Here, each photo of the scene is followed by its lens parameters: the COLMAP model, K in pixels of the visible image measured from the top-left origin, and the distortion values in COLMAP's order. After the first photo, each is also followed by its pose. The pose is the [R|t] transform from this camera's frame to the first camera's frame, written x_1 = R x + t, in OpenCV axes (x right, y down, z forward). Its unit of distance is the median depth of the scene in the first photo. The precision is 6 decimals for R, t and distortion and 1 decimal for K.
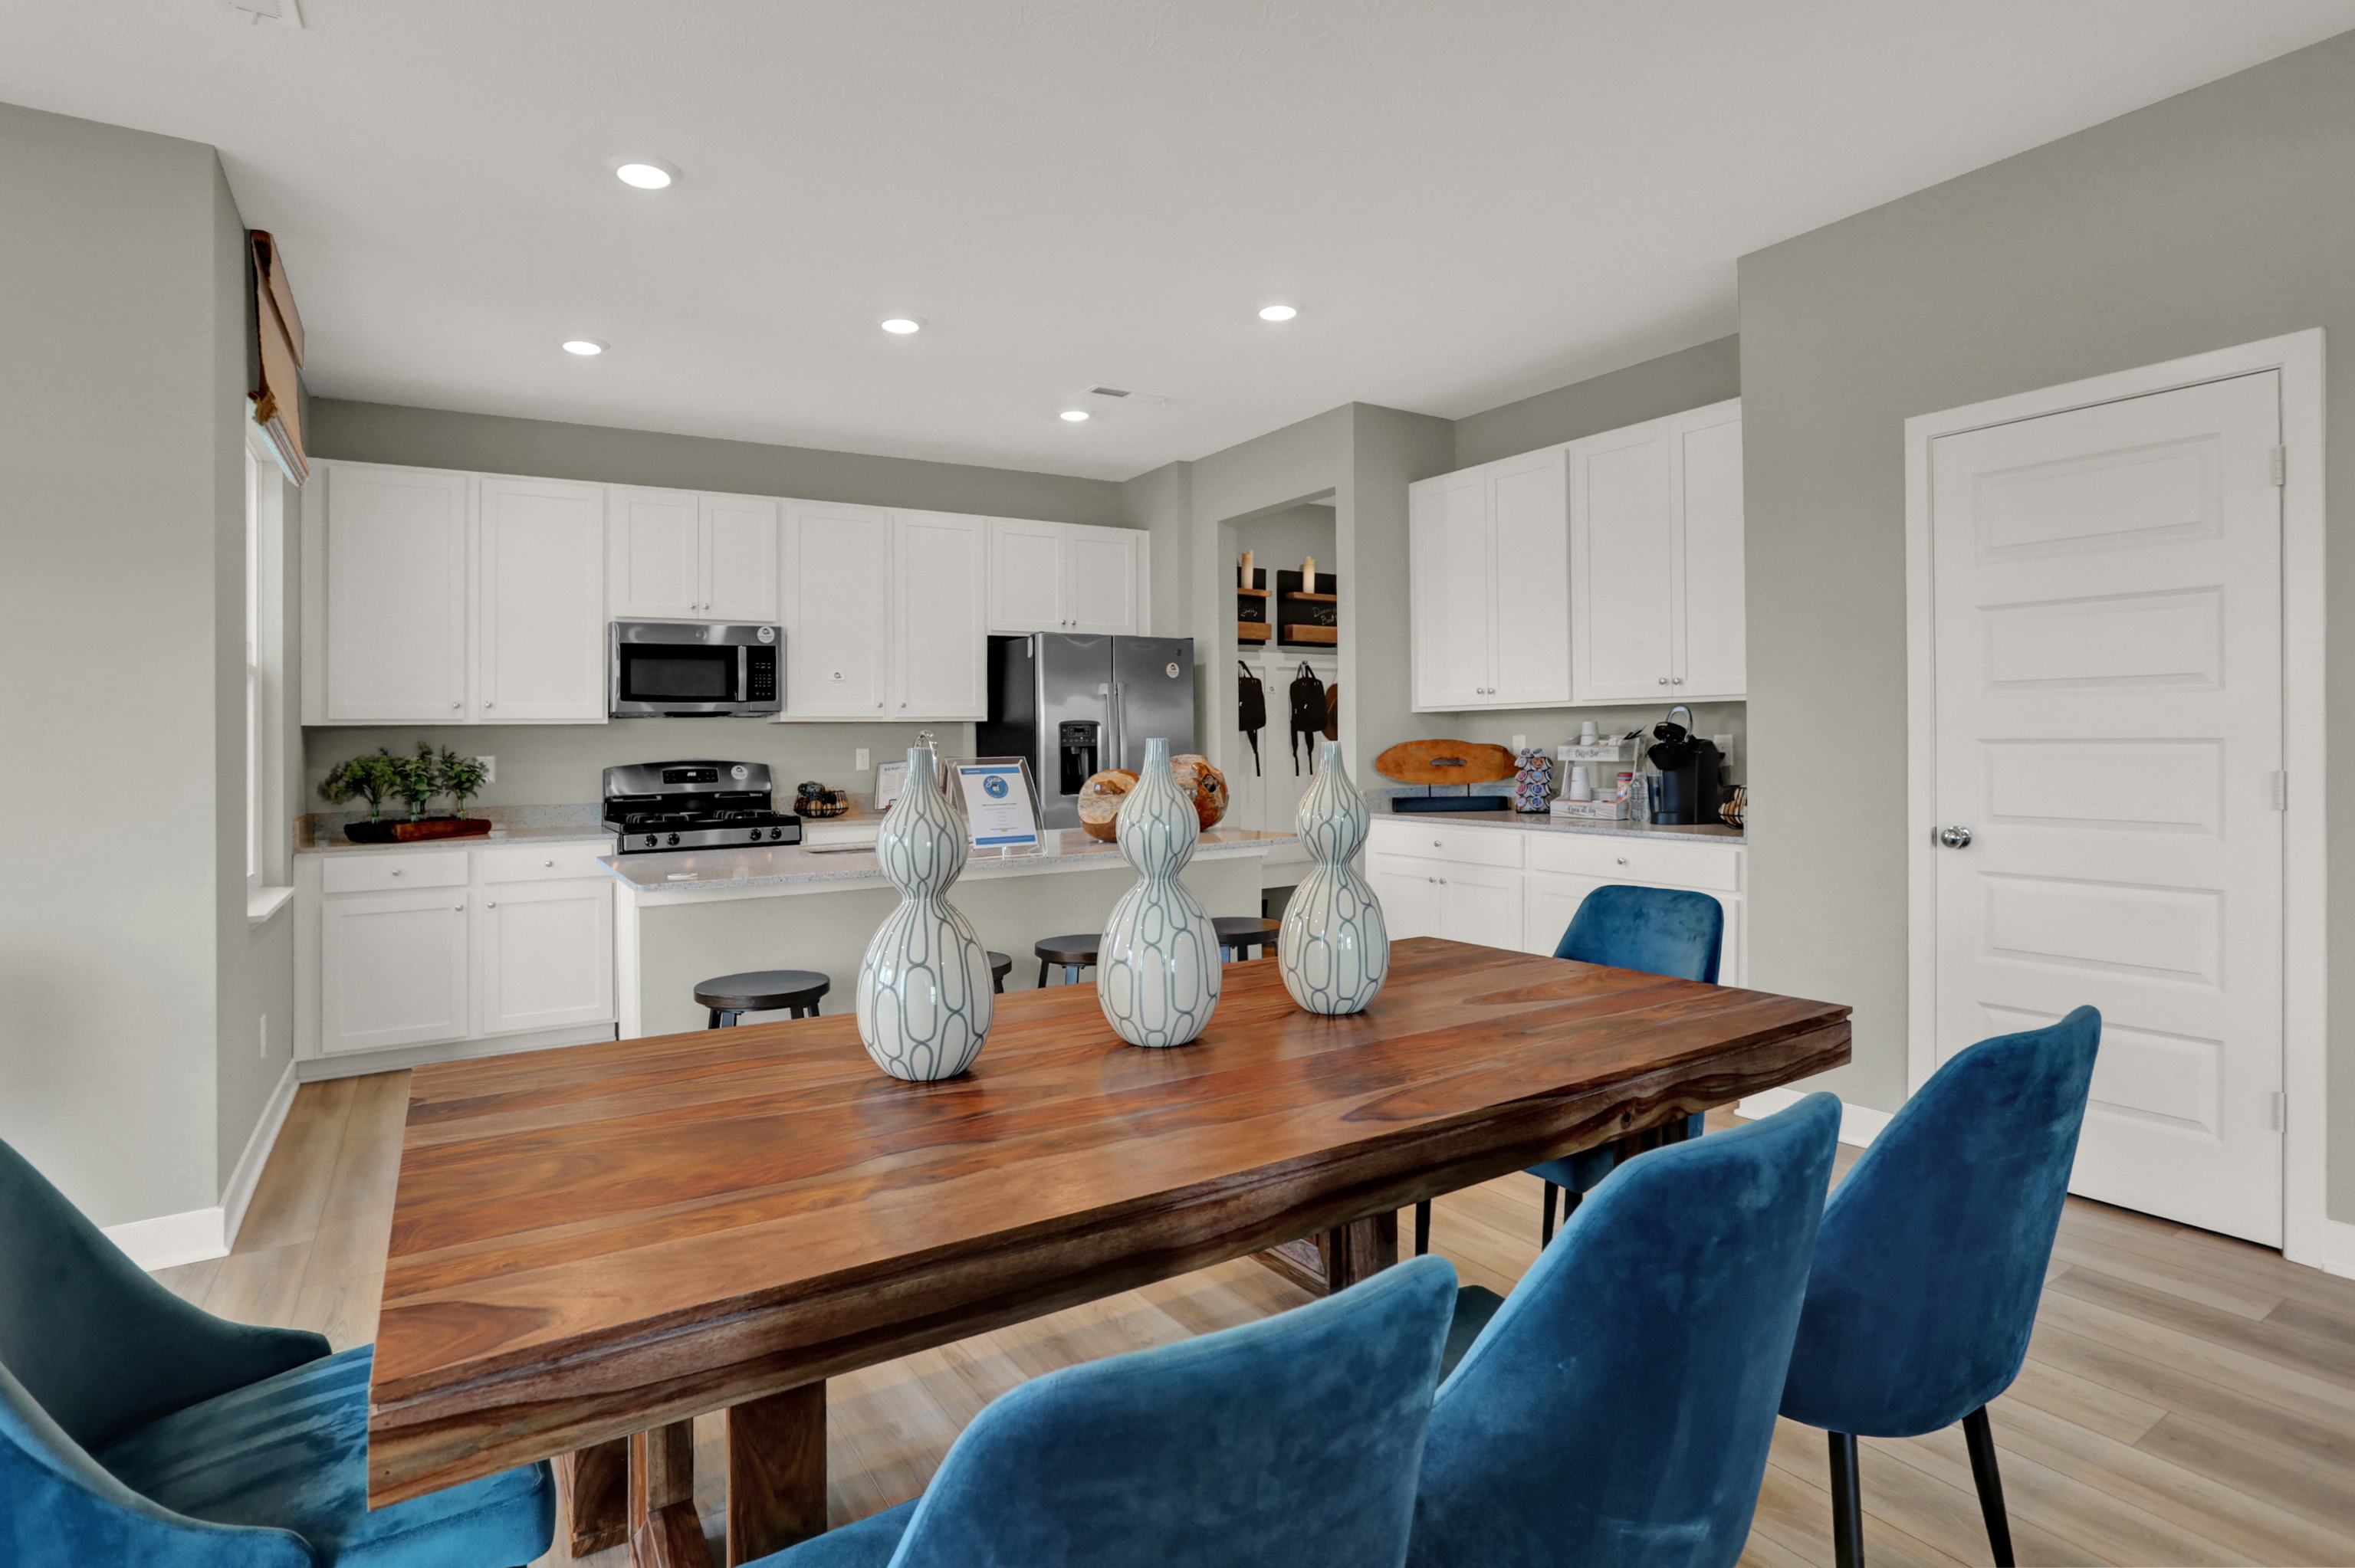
lens RADIAL K [[1190.3, 0, 1177.3], [0, 1190.3, 752.7], [0, 0, 1]] dist [-0.000721, 0.000291]
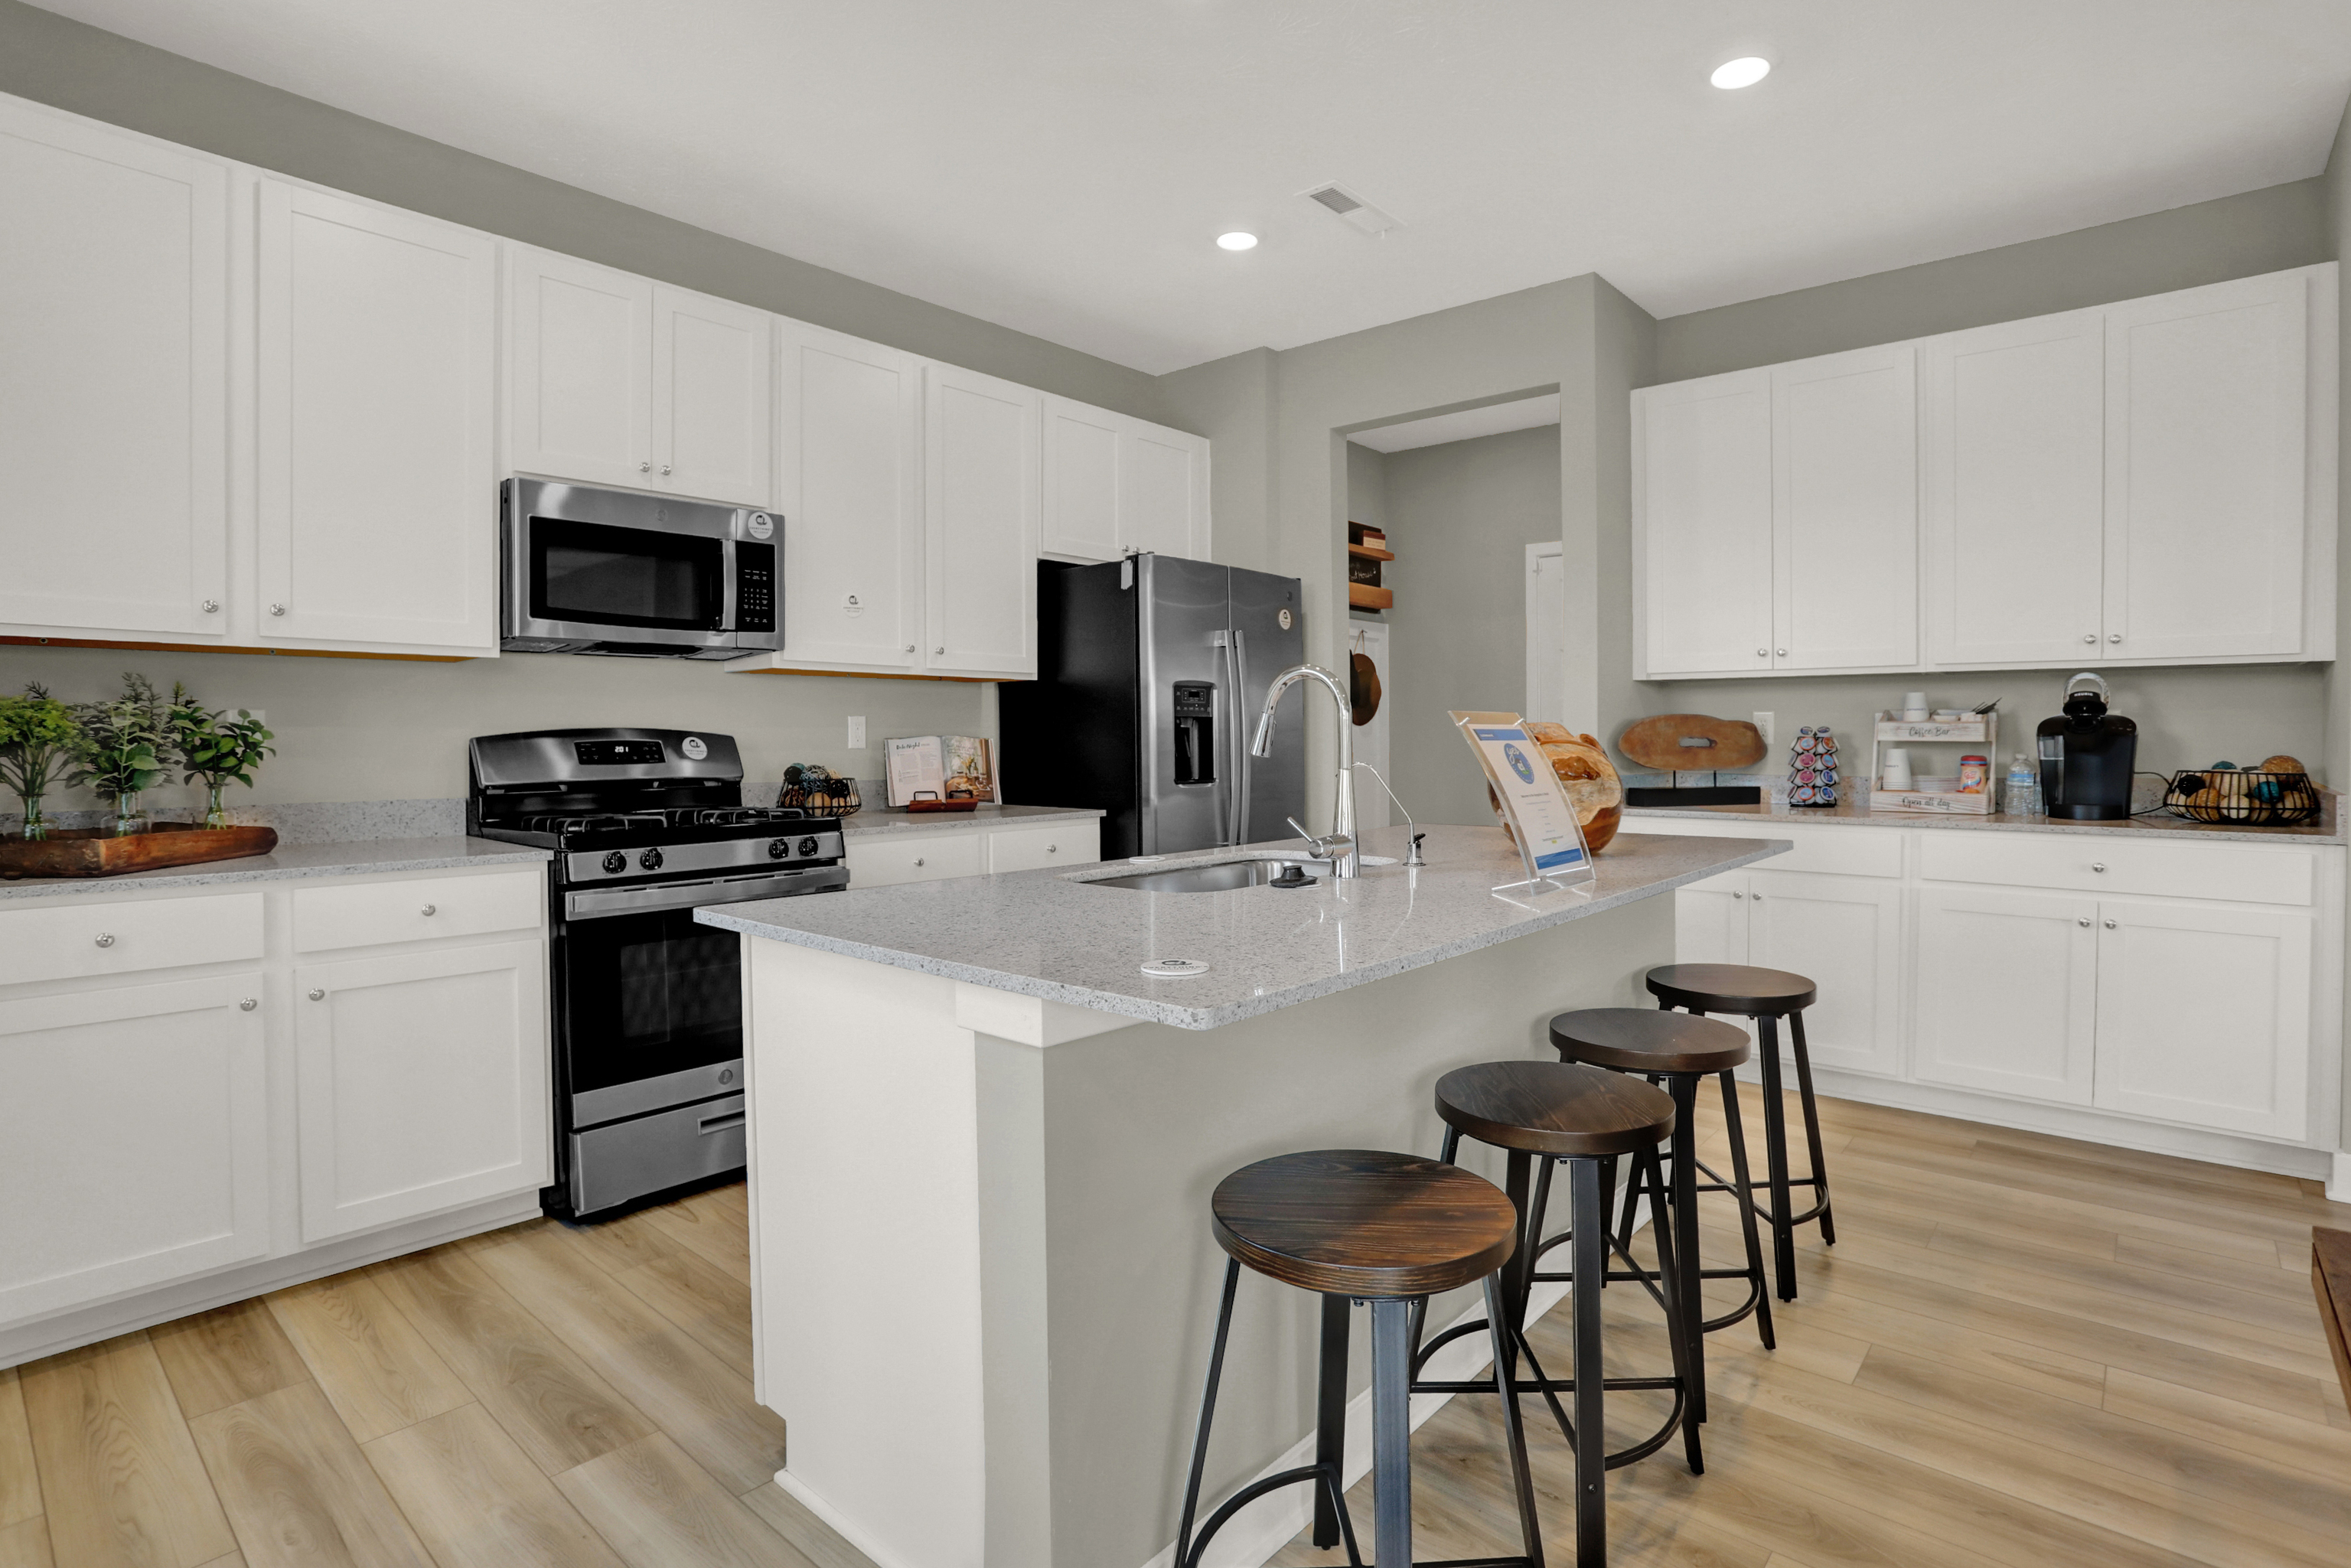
lens RADIAL K [[1160.1, 0, 1207.1], [0, 1160.1, 777.1], [0, 0, 1]] dist [-0.023873, 0.000824]
pose [[0.951511, 0.003225, 0.307599, -0.317664], [-0.010053, 0.999737, 0.020616, 0.017734], [-0.307452, -0.022708, 0.951293, 0.364379]]
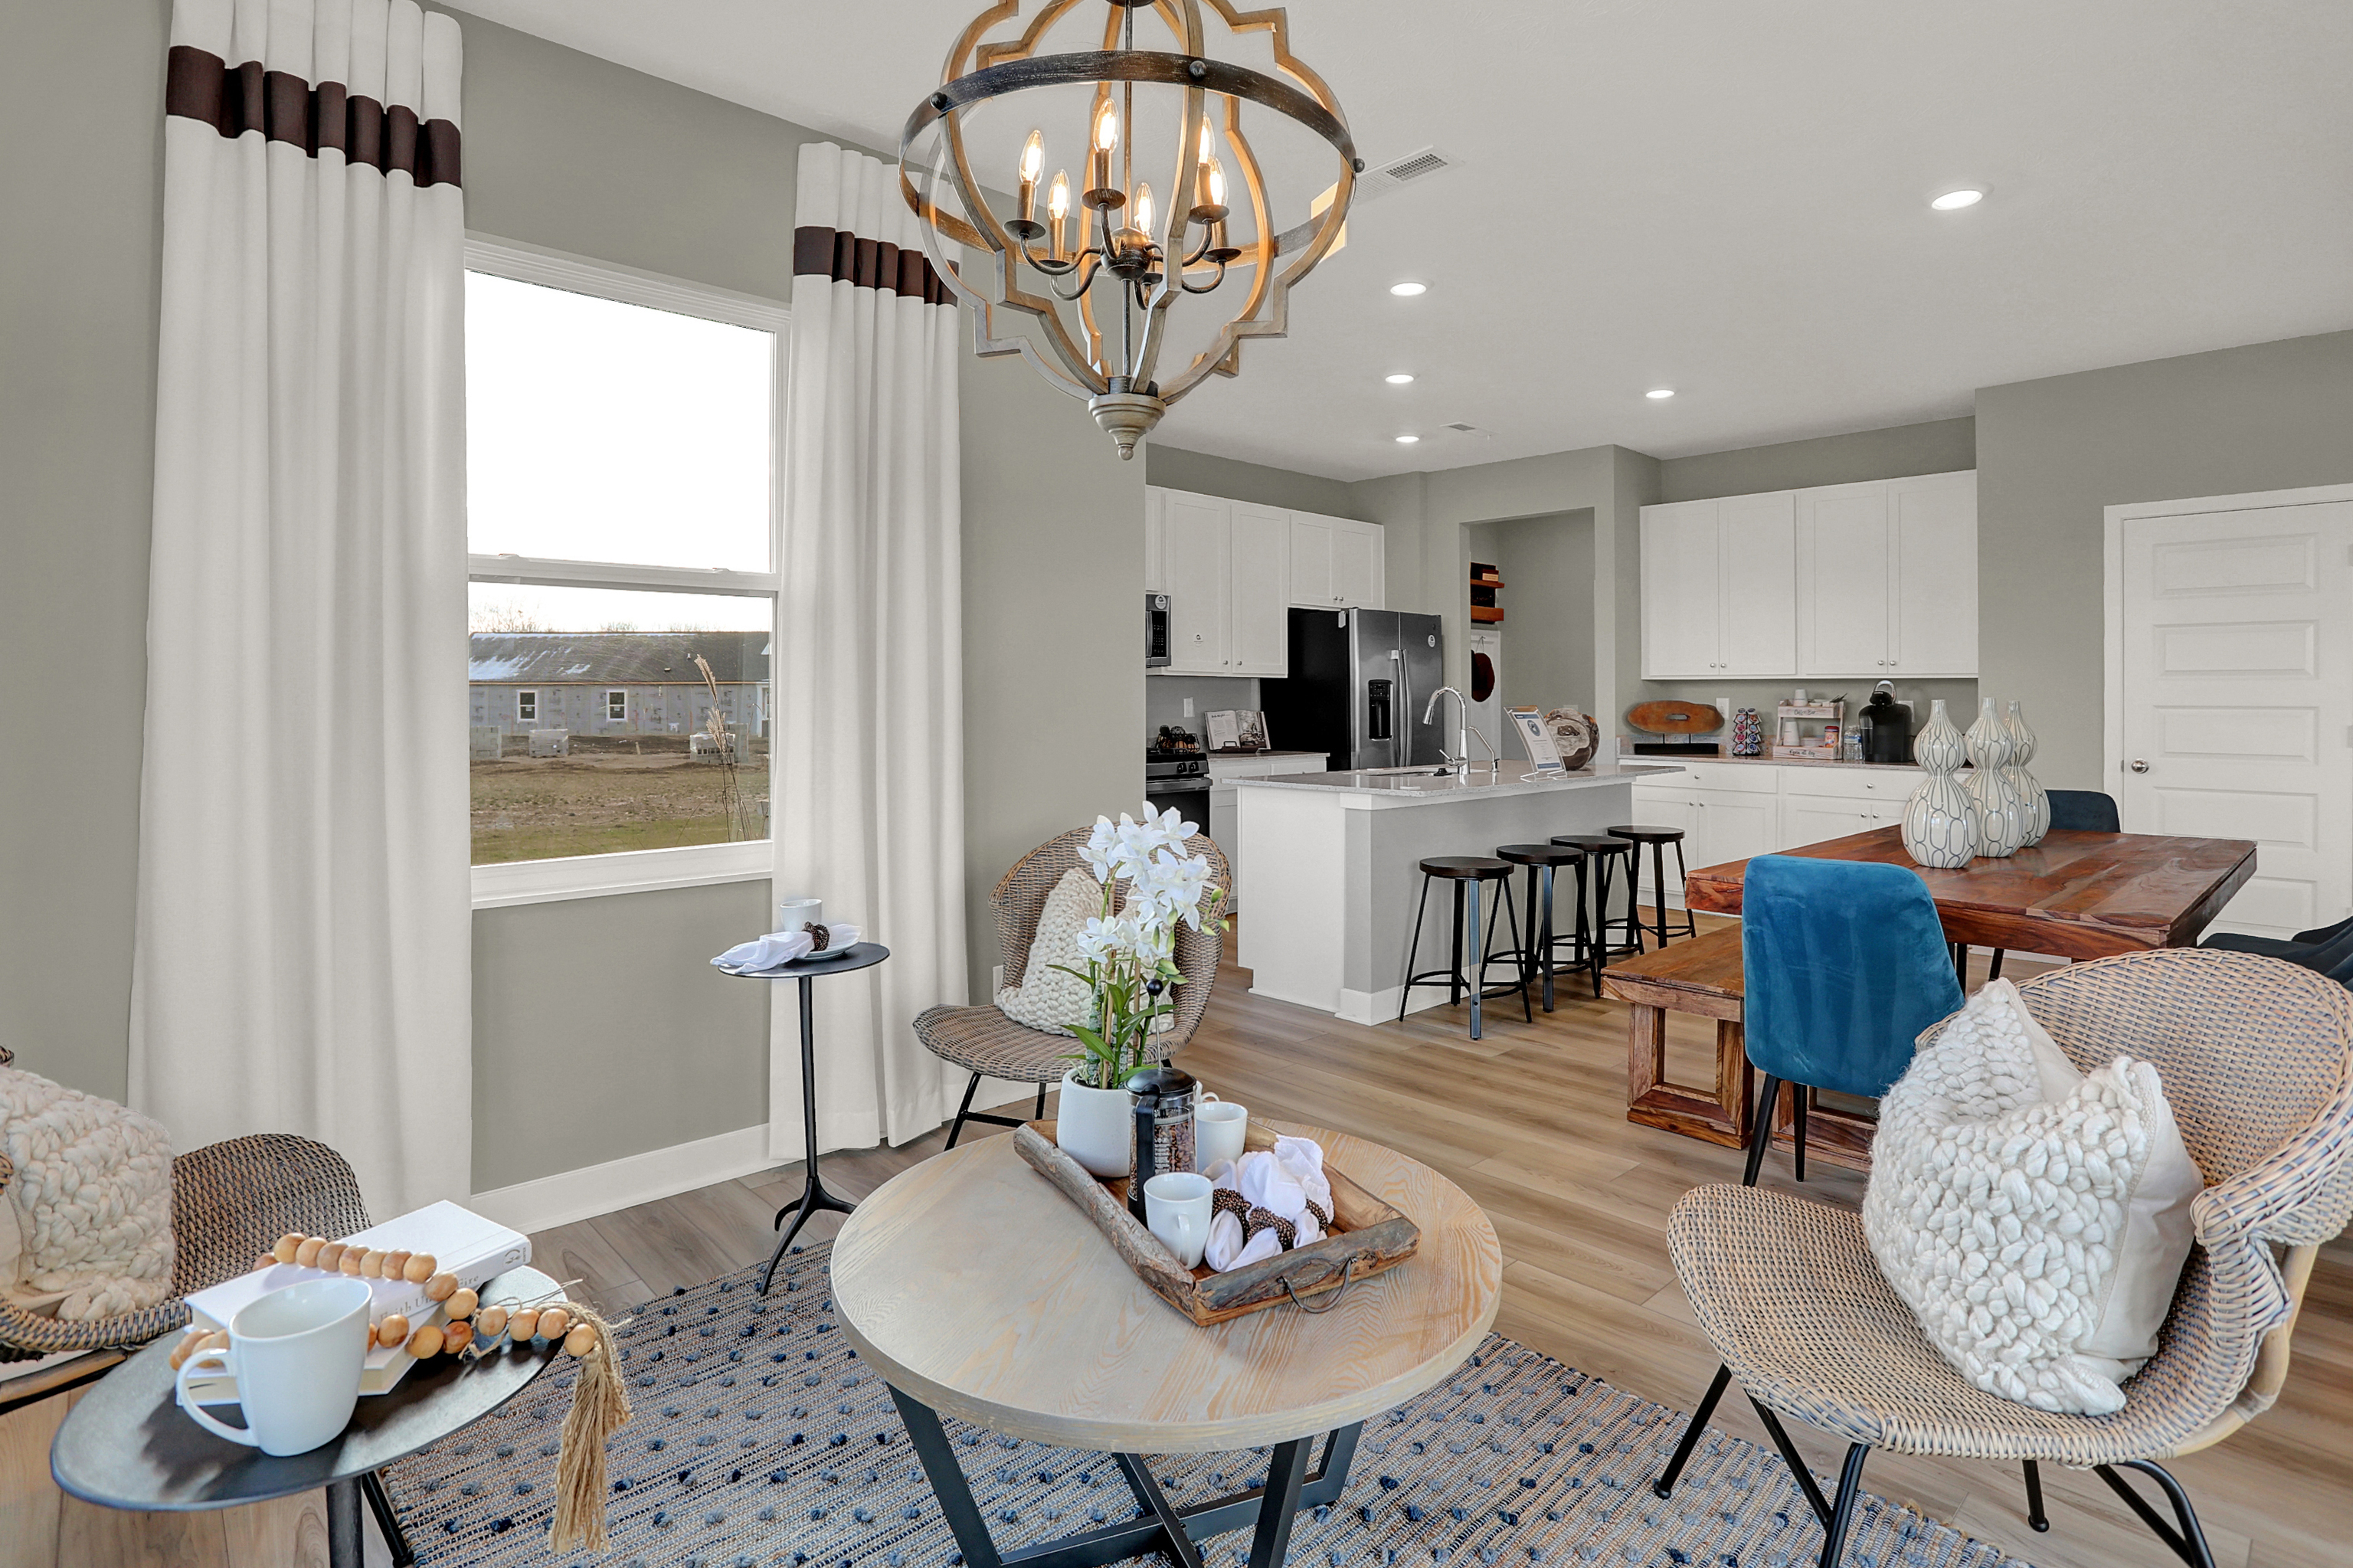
lens RADIAL K [[1157.8, 0, 1229.7], [0, 1157.8, 715.4], [0, 0, 1]] dist [-0.013384, 0.020260]
pose [[0.975293, 0.016525, 0.220298, -0.550800], [-0.017000, 0.999855, 0.000259, 0.013753], [-0.220262, -0.003998, 0.975433, -0.163948]]
